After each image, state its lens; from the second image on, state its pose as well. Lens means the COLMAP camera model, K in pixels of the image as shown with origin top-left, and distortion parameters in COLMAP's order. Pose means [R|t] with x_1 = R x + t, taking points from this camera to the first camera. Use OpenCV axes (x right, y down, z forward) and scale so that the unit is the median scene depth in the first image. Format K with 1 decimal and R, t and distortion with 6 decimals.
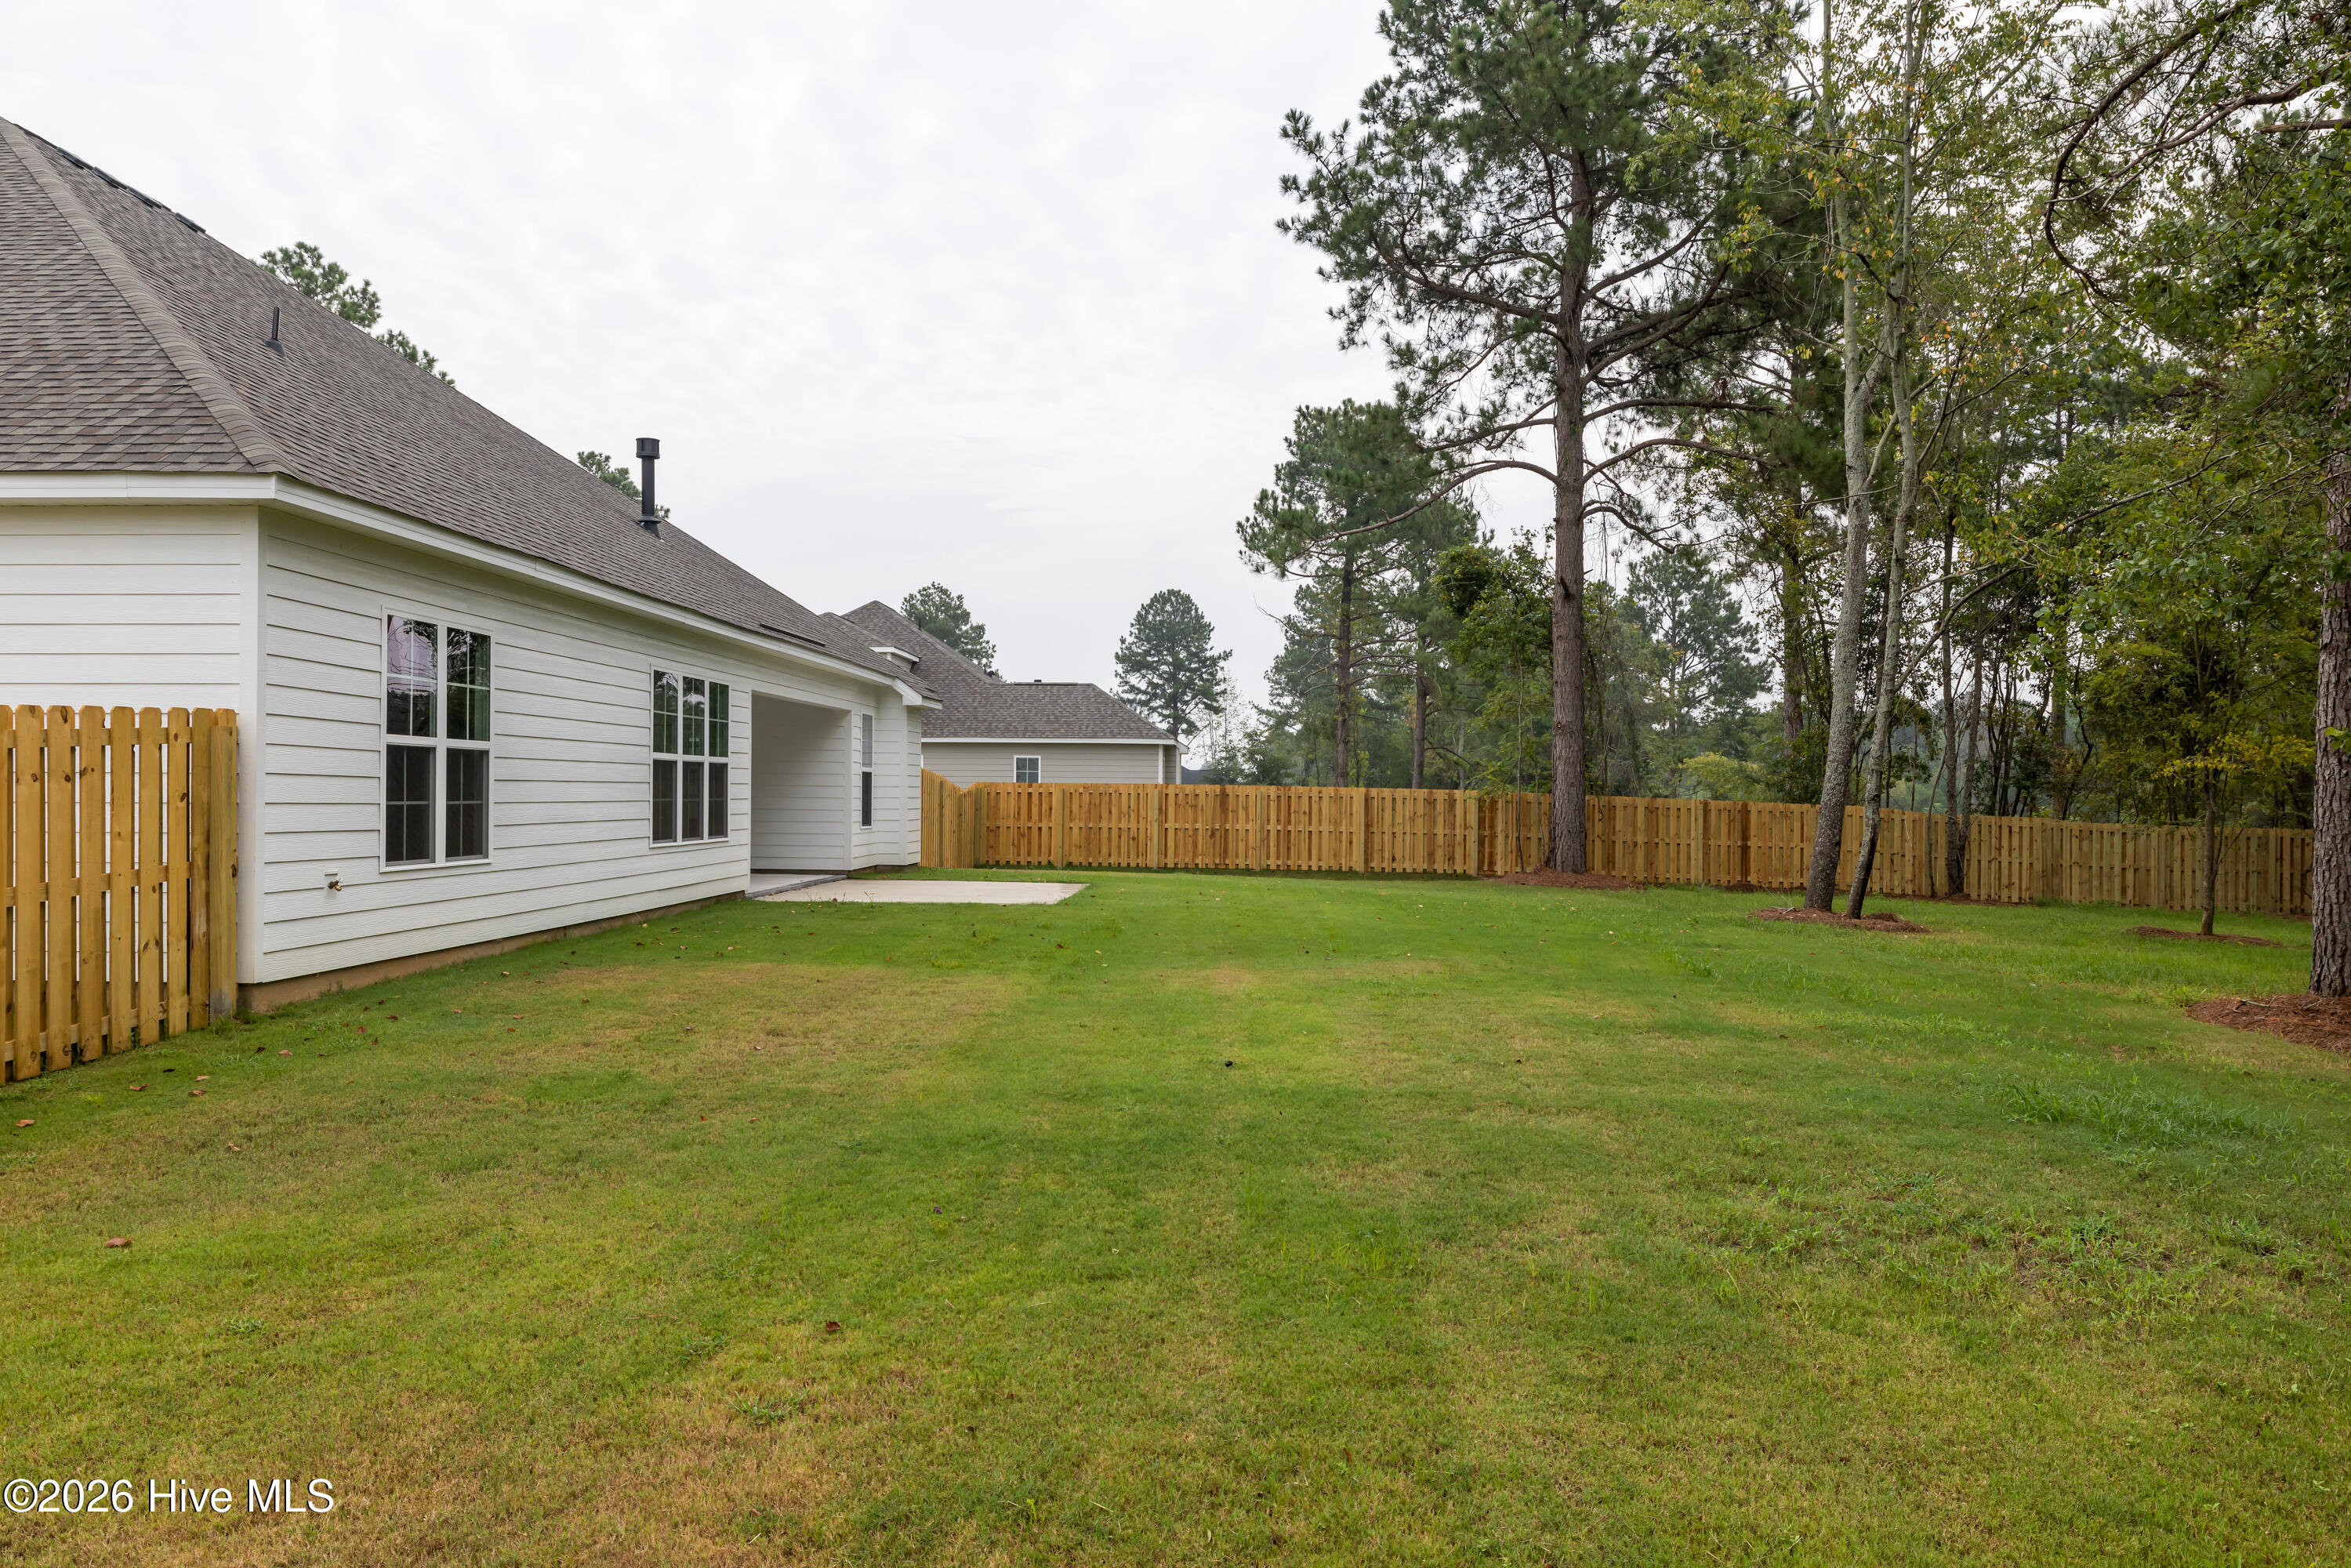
lens RADIAL K [[1608.9, 0, 1175.5], [0, 1608.9, 784.0], [0, 0, 1]] dist [0.041919, -0.053161]
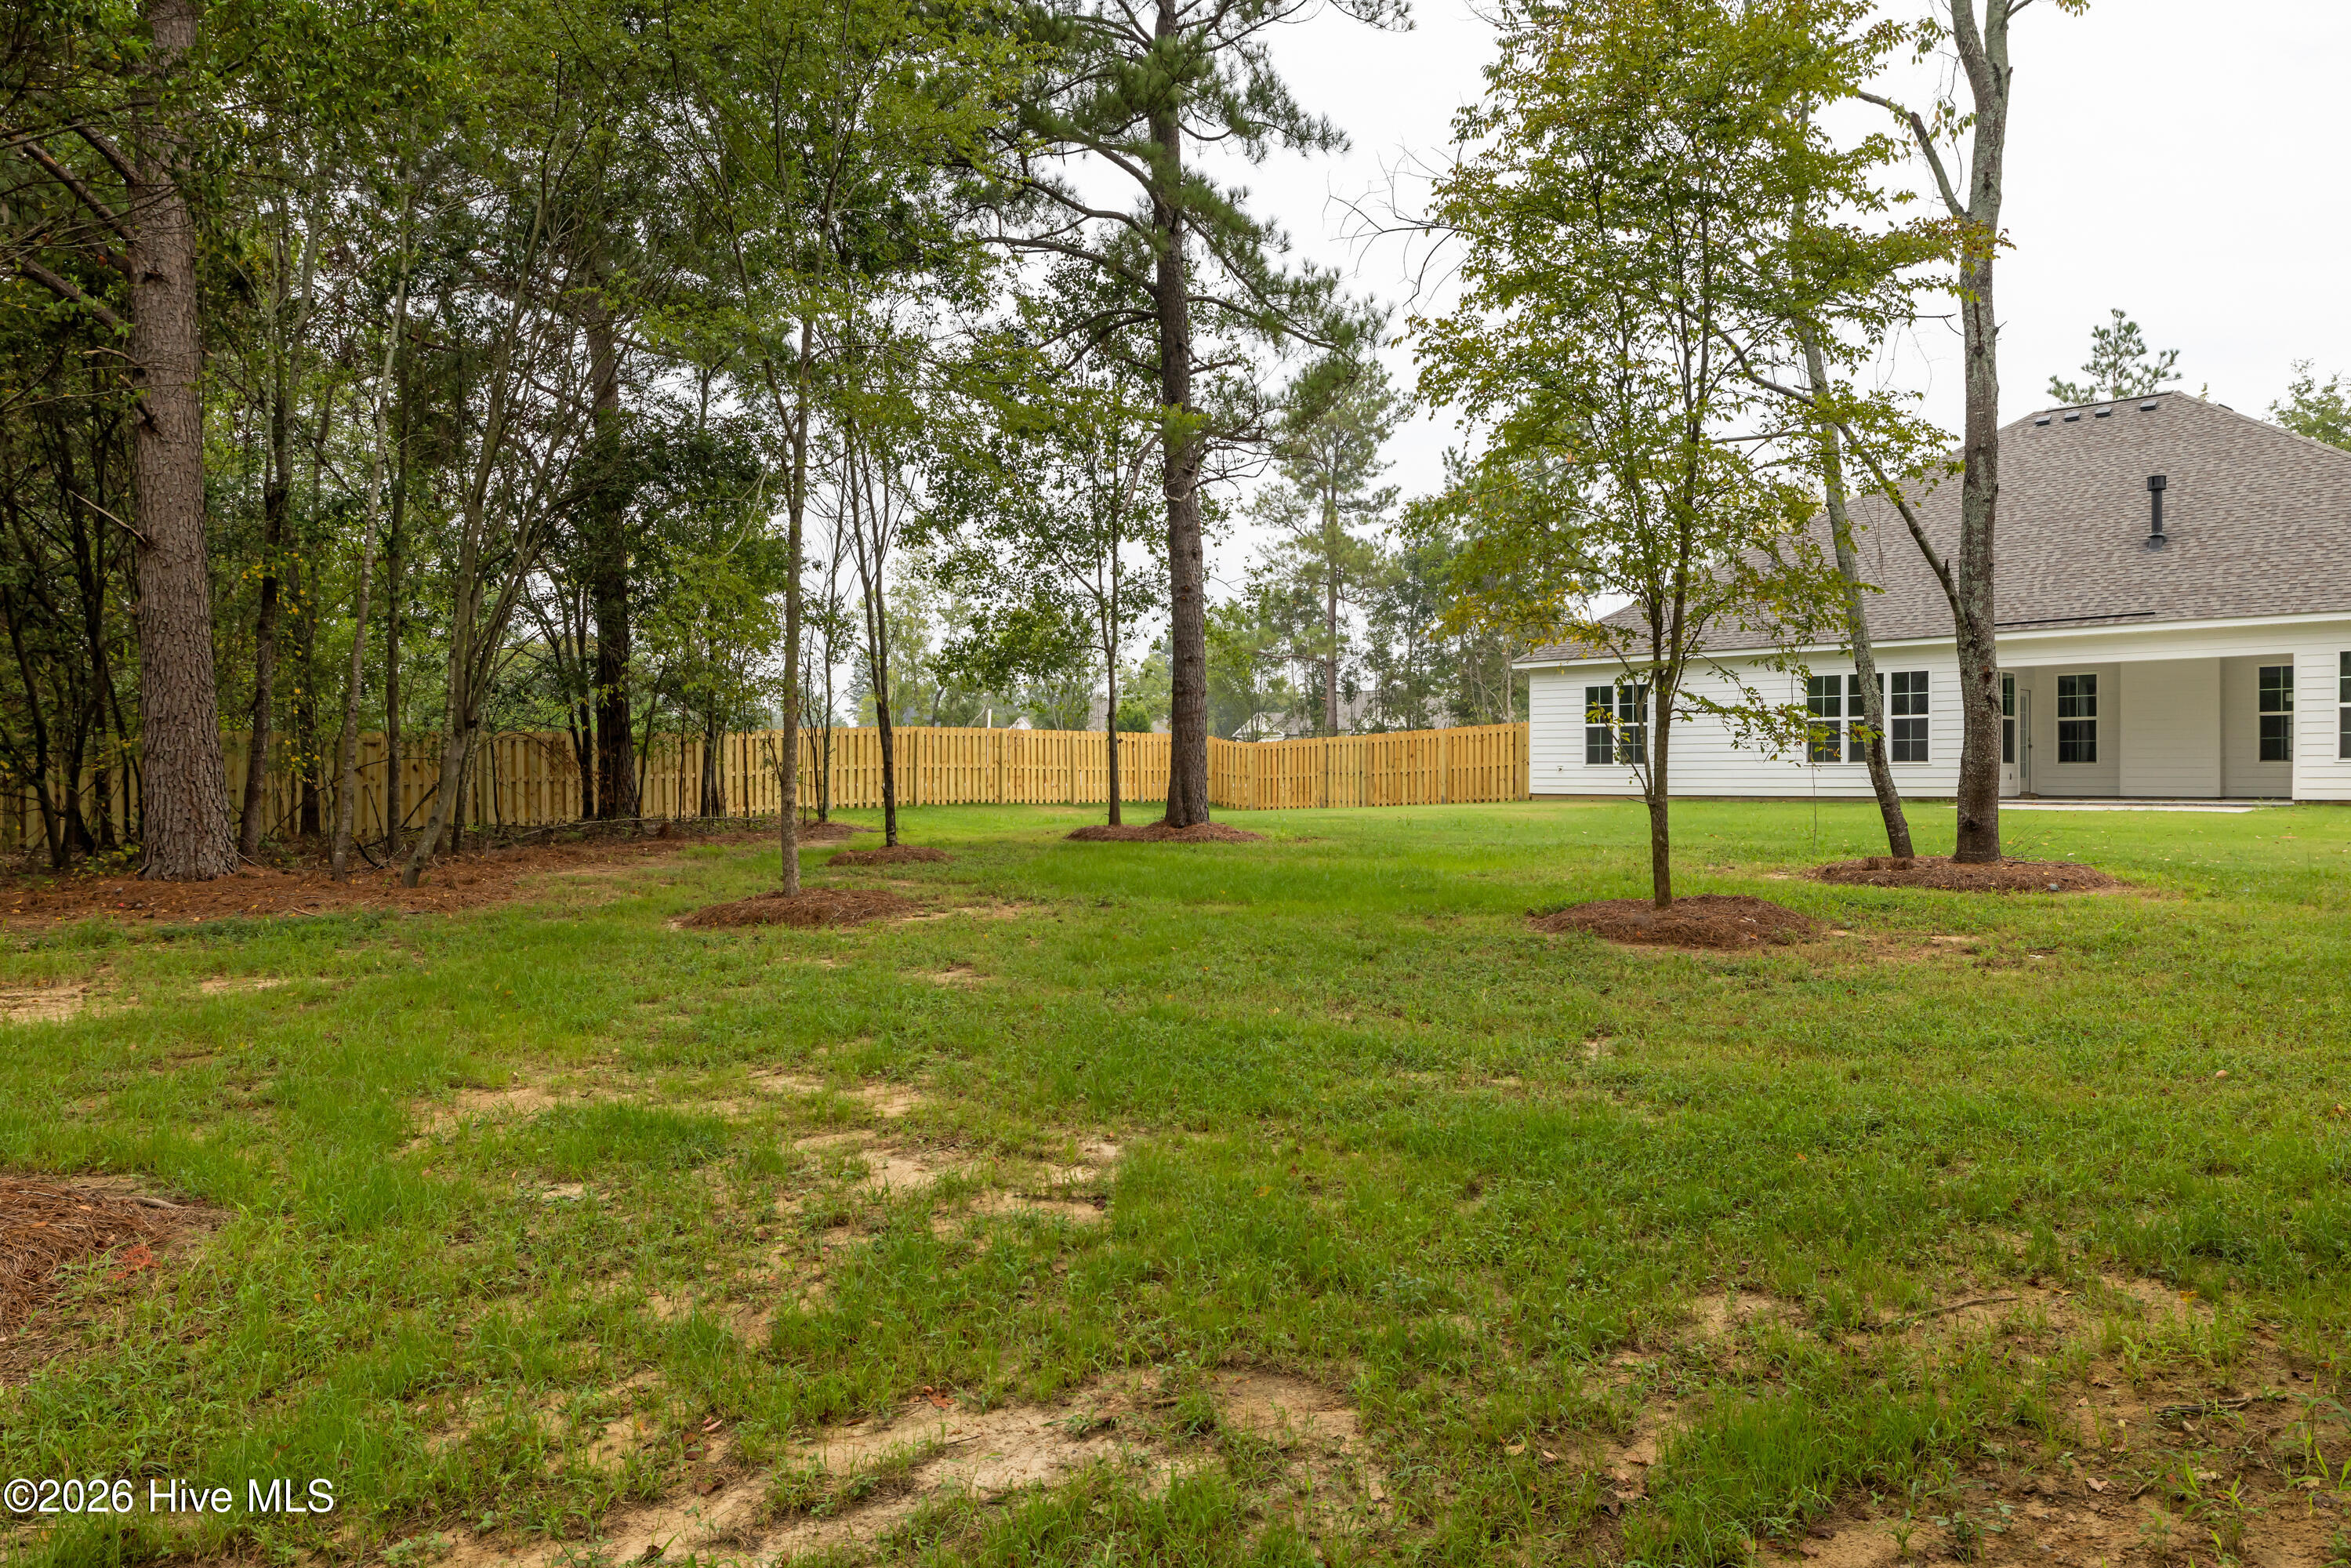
lens RADIAL K [[1553.5, 0, 1175.5], [0, 1553.5, 784.0], [0, 0, 1]] dist [-0.002889, -0.003403]
pose [[-0.684260, 0.001988, -0.729235, 0.761668], [0.003983, 0.999992, -0.001011, 0.029024], [0.729227, -0.003597, -0.684262, 0.824906]]
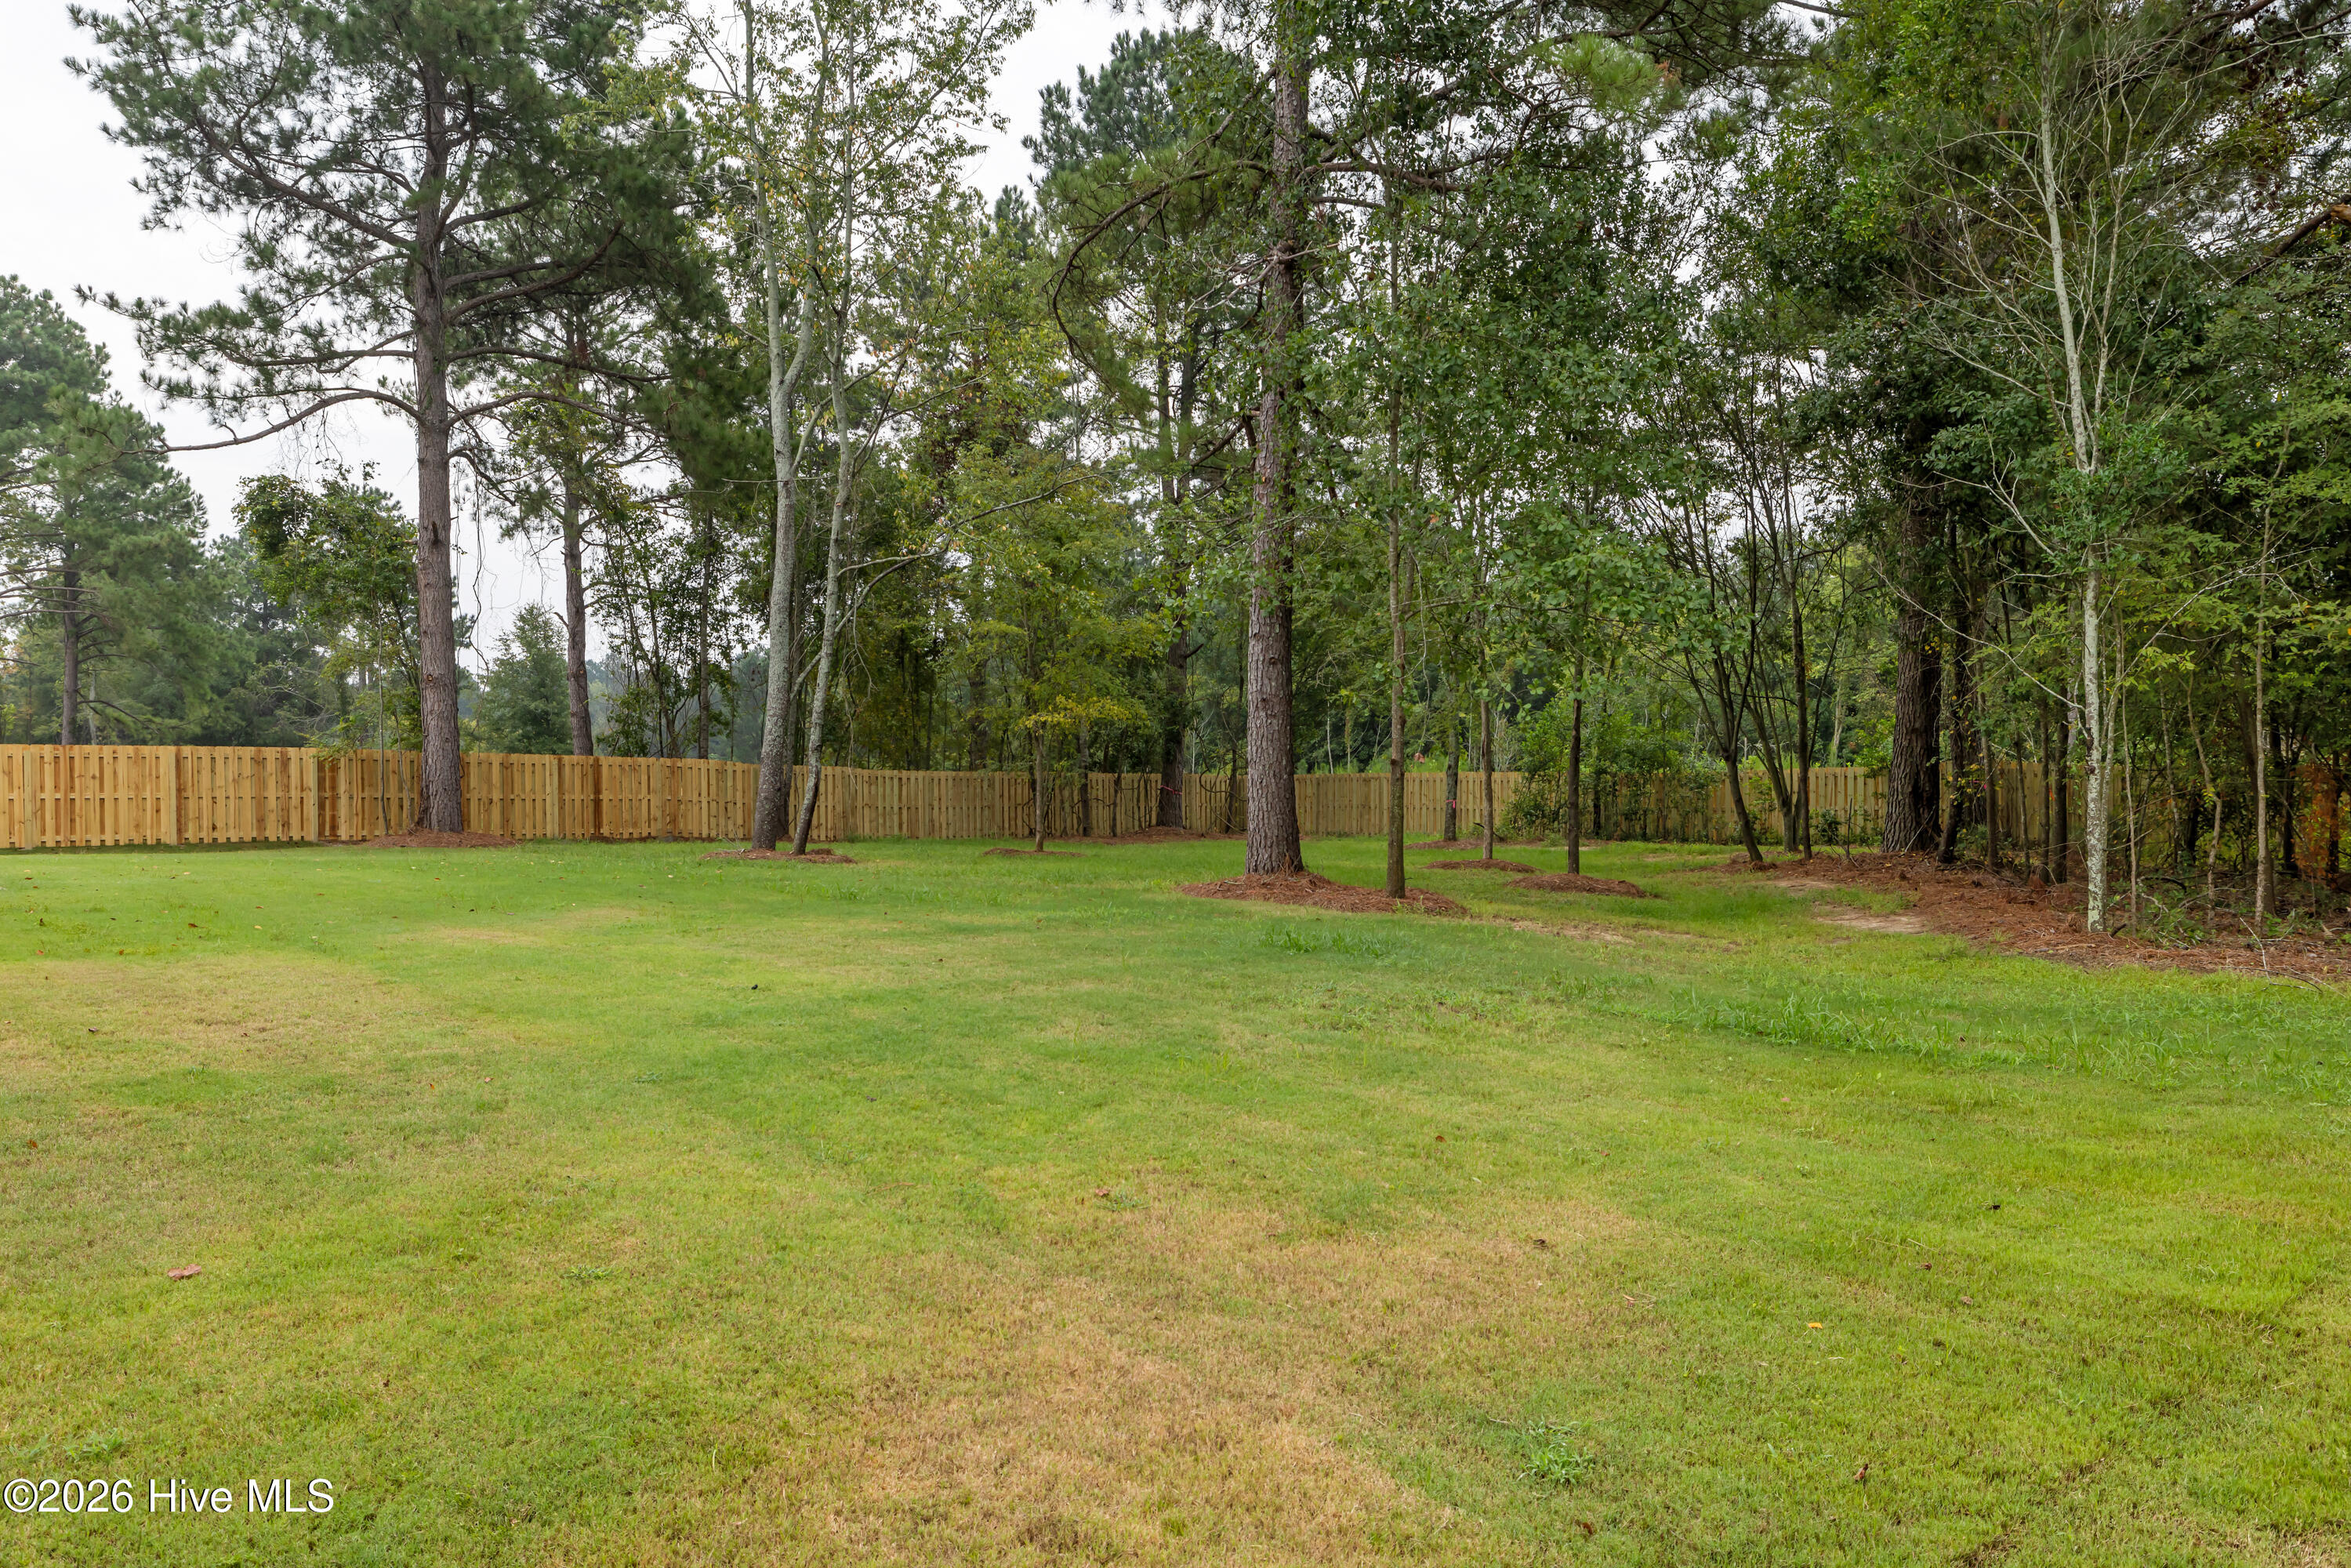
lens RADIAL K [[1652.7, 0, 1175.5], [0, 1652.7, 784.0], [0, 0, 1]] dist [-0.008807, -0.006895]
pose [[0.690389, -0.025138, 0.723002, -0.152524], [0.007425, 0.999590, 0.027664, 0.002328], [-0.723400, -0.013730, 0.690292, 0.009551]]
